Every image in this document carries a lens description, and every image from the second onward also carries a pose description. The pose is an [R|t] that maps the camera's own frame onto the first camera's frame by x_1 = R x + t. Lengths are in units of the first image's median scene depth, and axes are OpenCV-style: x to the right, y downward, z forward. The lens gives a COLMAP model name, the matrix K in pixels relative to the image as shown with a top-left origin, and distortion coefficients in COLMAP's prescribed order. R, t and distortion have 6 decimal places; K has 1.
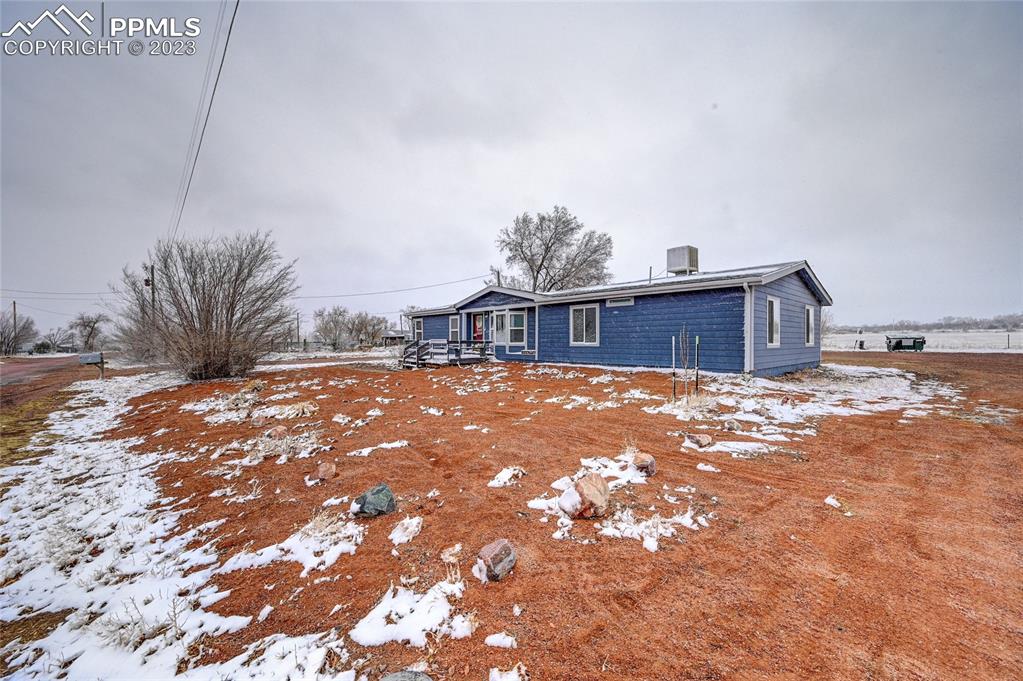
lens RADIAL K [[402.8, 0, 511.8], [0, 402.8, 344.0], [0, 0, 1]] dist [-0.001793, 0.000258]
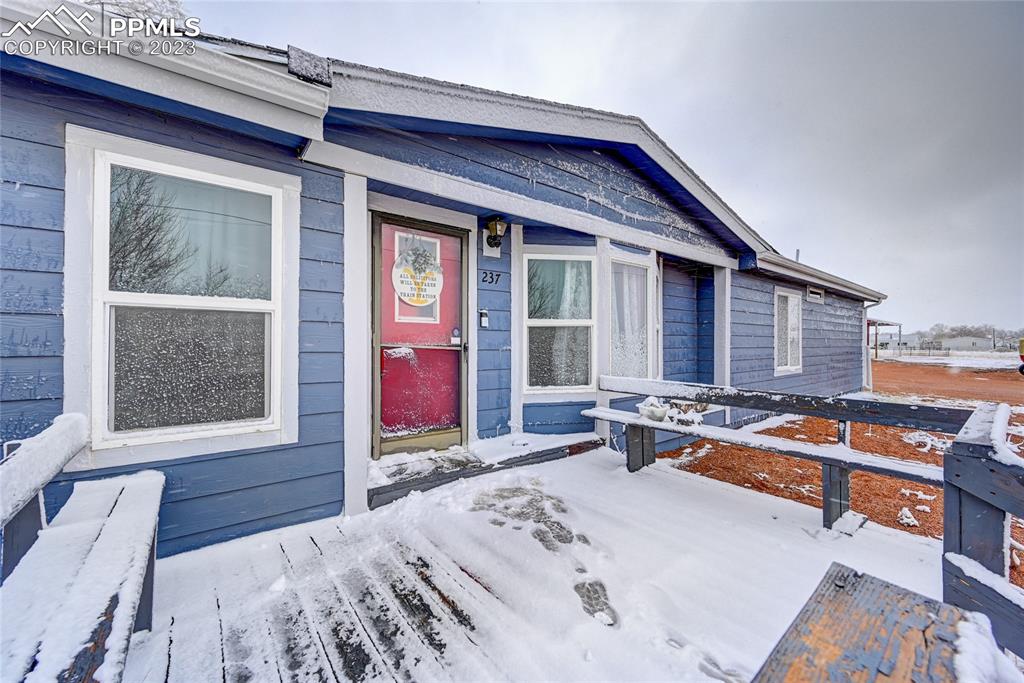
lens RADIAL K [[403.2, 0, 512.3], [0, 403.2, 345.0], [0, 0, 1]] dist [-0.001793, 0.000258]
pose [[0.057841, 0.009487, 0.998281, -0.238423], [0.023257, 0.999671, -0.010847, -0.021939], [-0.998055, 0.023844, 0.057602, 0.938017]]
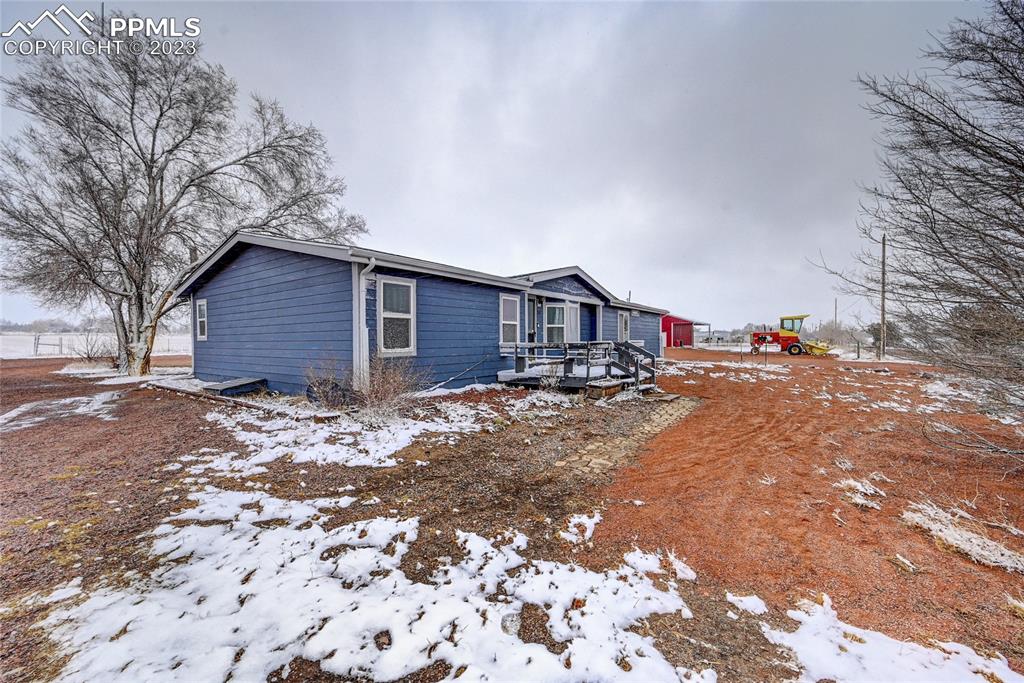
lens RADIAL K [[403.2, 0, 512.3], [0, 403.2, 345.0], [0, 0, 1]] dist [-0.001793, 0.000258]
pose [[-0.219034, 0.003518, 0.975711, -0.652843], [0.035585, 0.999357, 0.004385, -0.008938], [-0.975068, 0.035681, -0.219019, 1.134020]]
